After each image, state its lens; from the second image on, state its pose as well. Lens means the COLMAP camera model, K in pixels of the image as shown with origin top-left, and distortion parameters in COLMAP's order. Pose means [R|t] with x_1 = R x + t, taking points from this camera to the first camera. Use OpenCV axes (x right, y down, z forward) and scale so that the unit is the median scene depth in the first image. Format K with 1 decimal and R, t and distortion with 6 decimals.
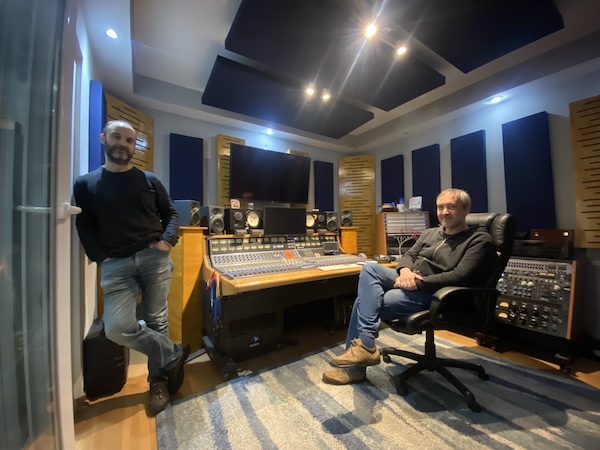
lens RADIAL K [[242.1, 0, 300.0], [0, 242.1, 225.0], [0, 0, 1]] dist [0.041556, -0.028497]
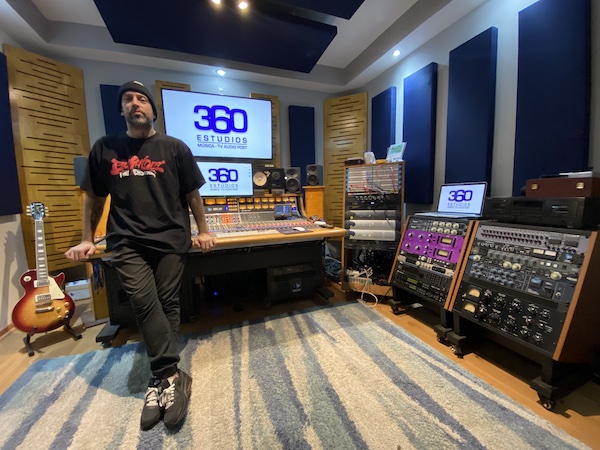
lens RADIAL K [[242.1, 0, 300.0], [0, 242.1, 225.0], [0, 0, 1]] dist [0.041556, -0.028497]
pose [[0.975254, 0.015659, -0.220532, 0.441135], [0.014834, 0.990606, 0.135940, 0.034372], [0.220589, -0.135847, 0.965860, 0.232926]]
